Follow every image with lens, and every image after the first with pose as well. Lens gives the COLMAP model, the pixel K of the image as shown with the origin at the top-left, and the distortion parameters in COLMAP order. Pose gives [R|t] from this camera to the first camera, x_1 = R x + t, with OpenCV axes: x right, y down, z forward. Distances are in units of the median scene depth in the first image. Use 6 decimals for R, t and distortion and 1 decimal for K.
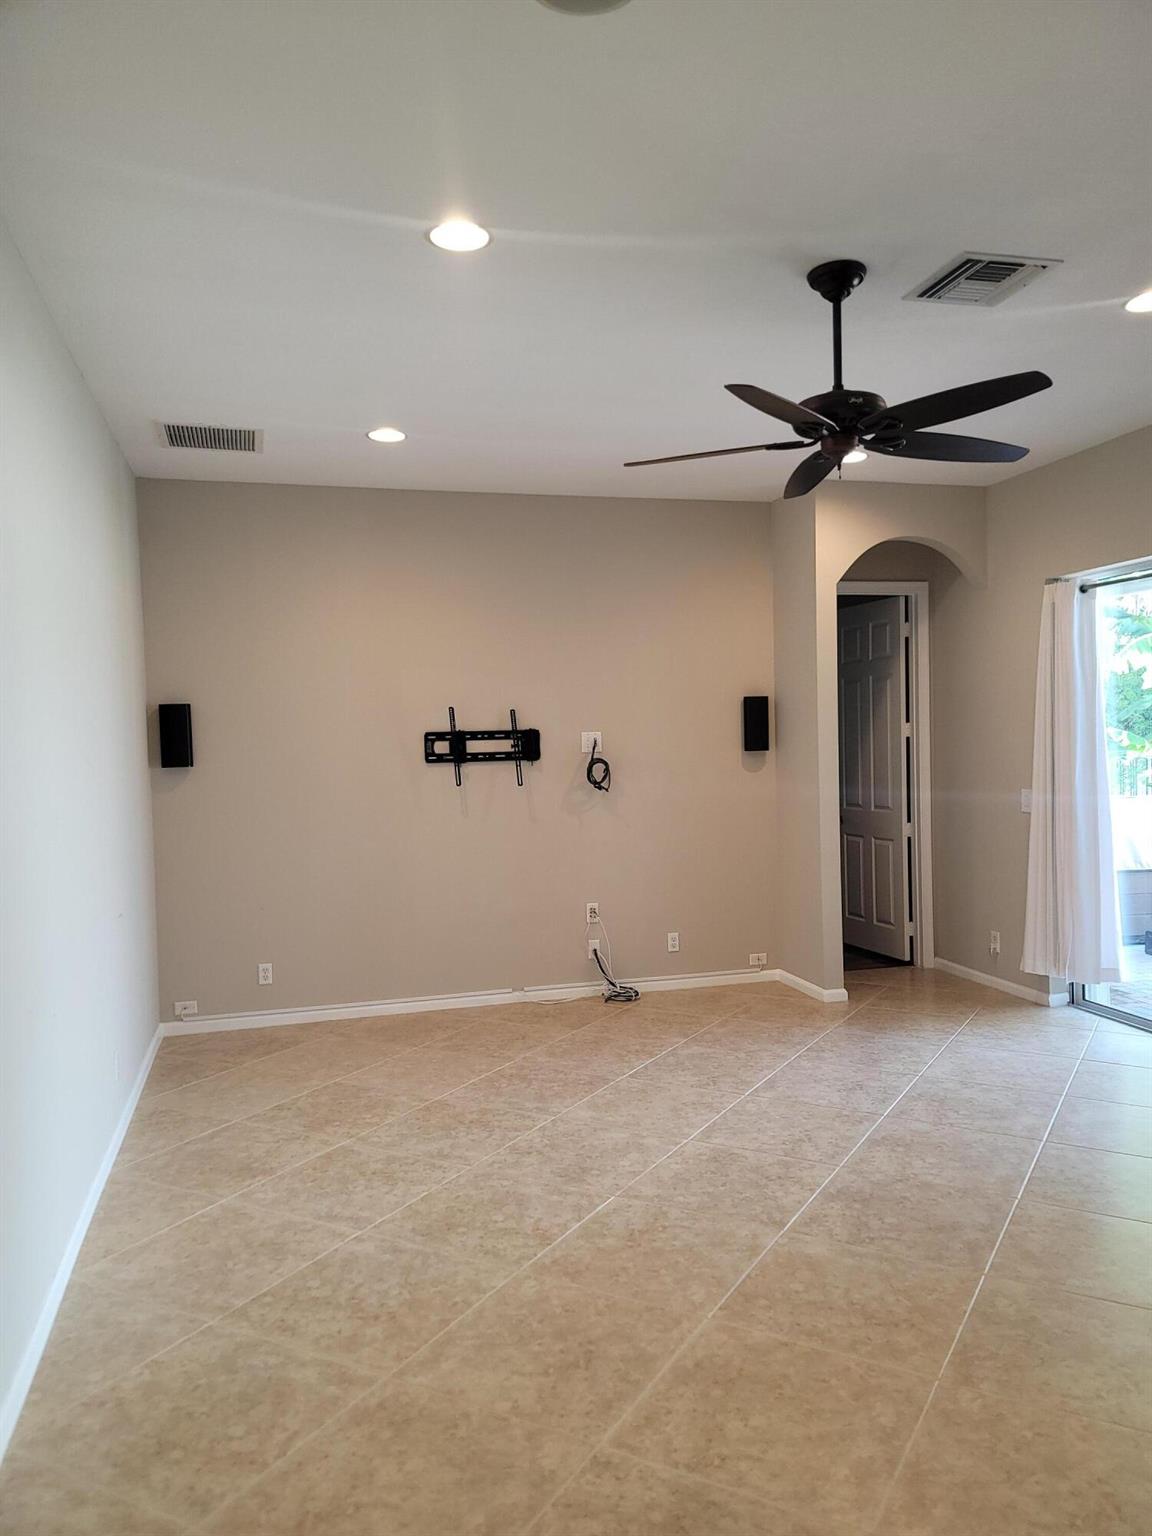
lens RADIAL K [[1126.1, 0, 584.6], [0, 1126.1, 774.8], [0, 0, 1]] dist [0.049590, -0.030712]
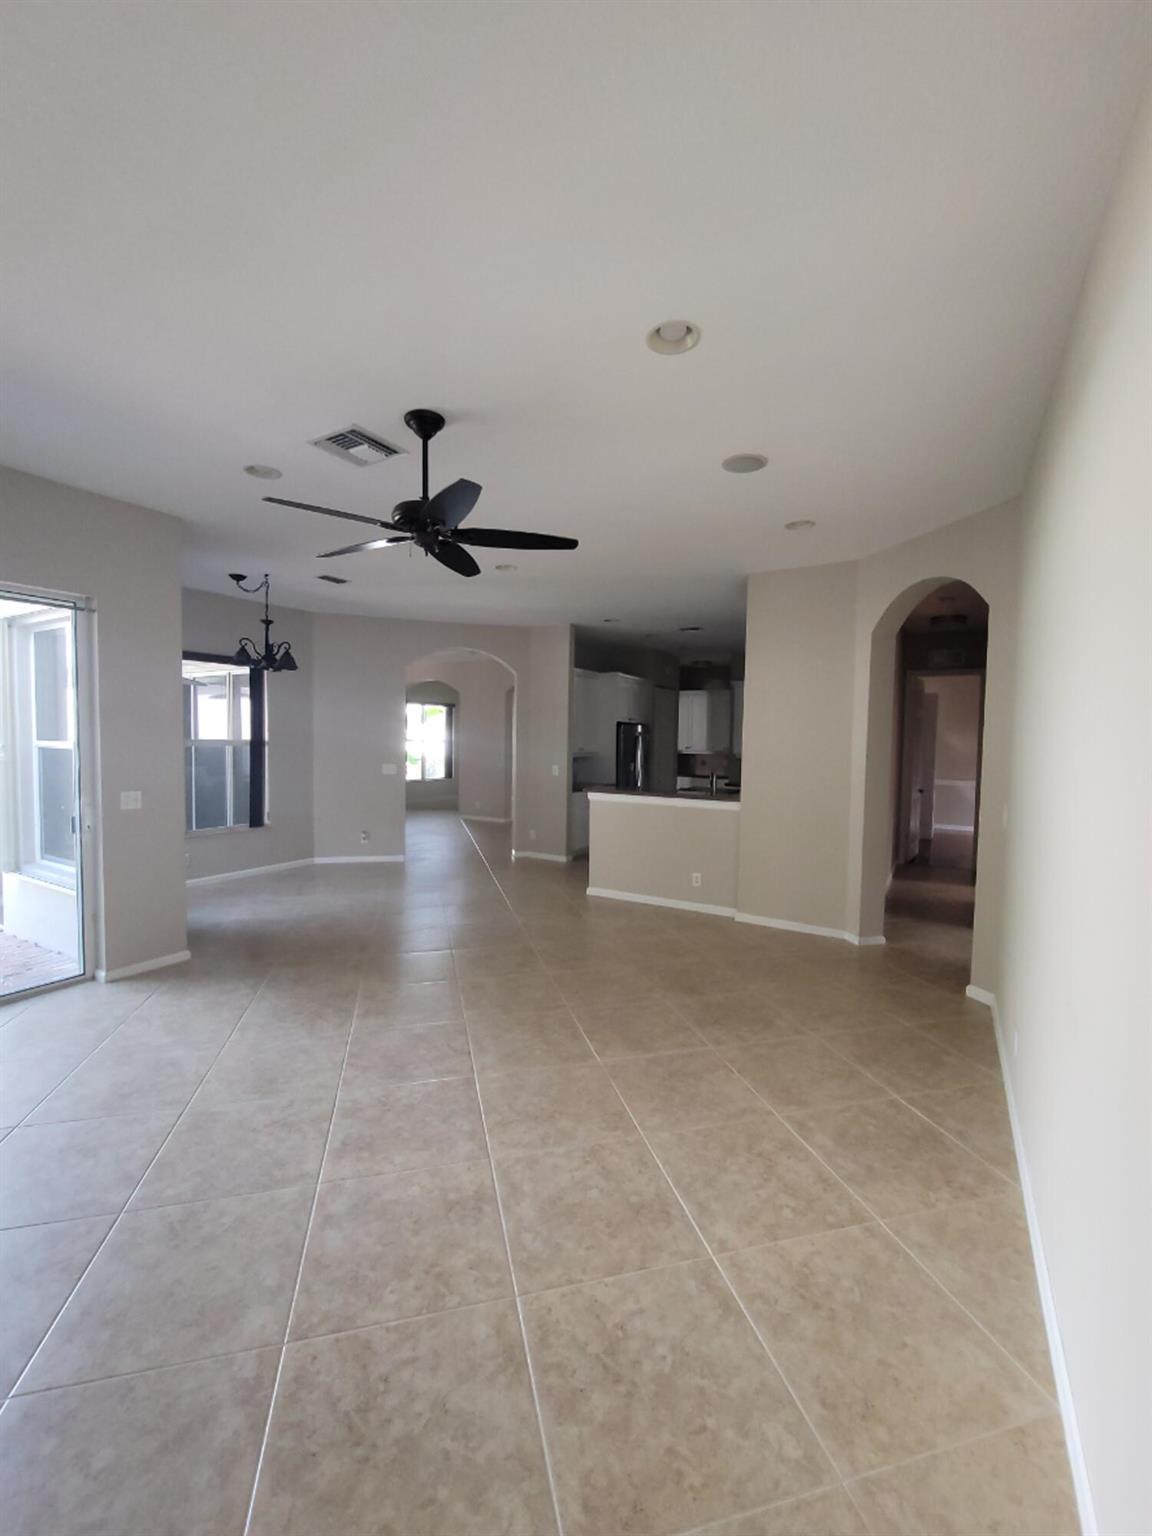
lens RADIAL K [[622.6, 0, 575.3], [0, 622.6, 768.7], [0, 0, 1]] dist [-0.004784, -0.000851]
pose [[-0.691677, -0.022180, 0.721867, -0.525677], [0.022201, 0.998403, 0.051949, -0.040232], [-0.721866, 0.051958, -0.690080, 1.543855]]
